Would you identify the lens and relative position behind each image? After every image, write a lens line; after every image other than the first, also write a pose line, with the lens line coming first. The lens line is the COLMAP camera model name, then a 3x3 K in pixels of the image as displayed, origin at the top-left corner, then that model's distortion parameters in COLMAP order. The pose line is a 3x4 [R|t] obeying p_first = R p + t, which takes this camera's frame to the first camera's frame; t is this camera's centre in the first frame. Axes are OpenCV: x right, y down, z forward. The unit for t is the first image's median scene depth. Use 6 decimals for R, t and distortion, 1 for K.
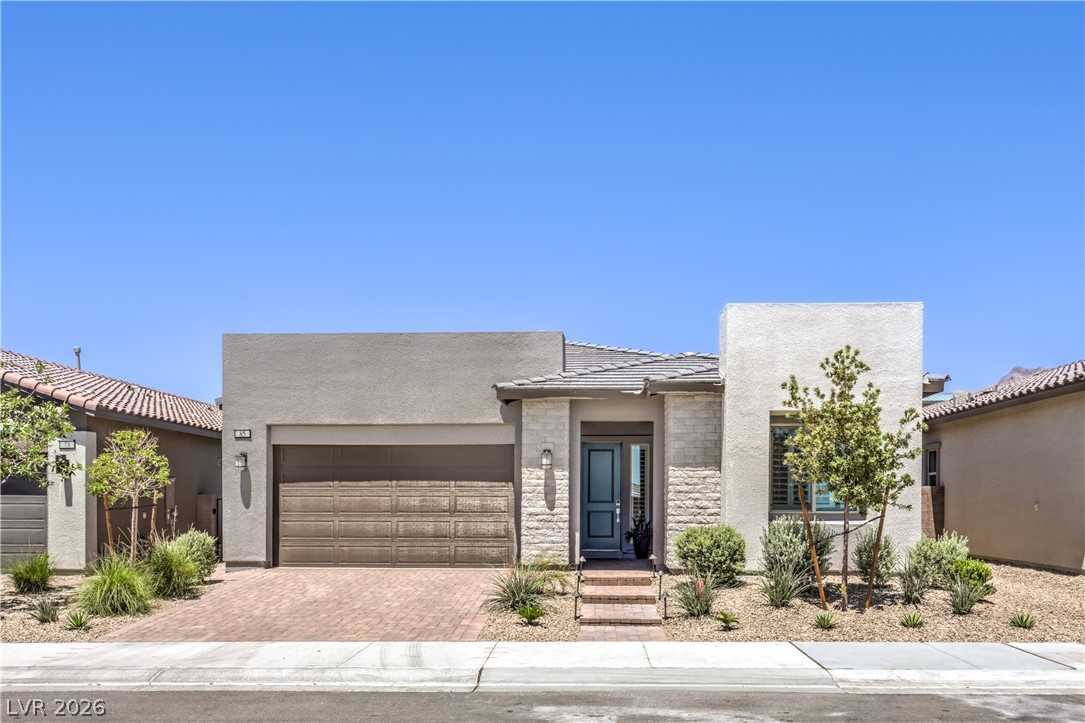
lens RADIAL K [[818.2, 0, 596.4], [0, 818.2, 514.0], [0, 0, 1]] dist [0.000303, -0.000471]
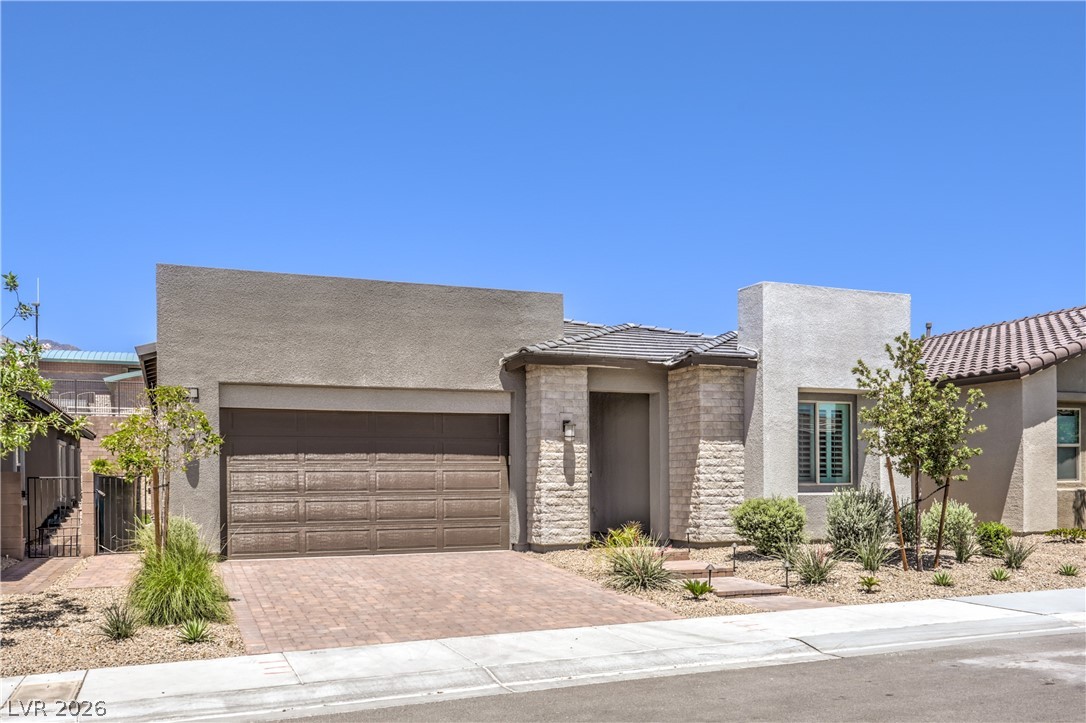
lens RADIAL K [[896.5, 0, 592.8], [0, 896.5, 492.6], [0, 0, 1]] dist [0.001338, -0.000658]
pose [[0.914126, -0.013788, 0.405196, -0.447411], [0.014694, 0.999892, 0.000874, 0.003291], [-0.405164, 0.005155, 0.914230, 0.053586]]
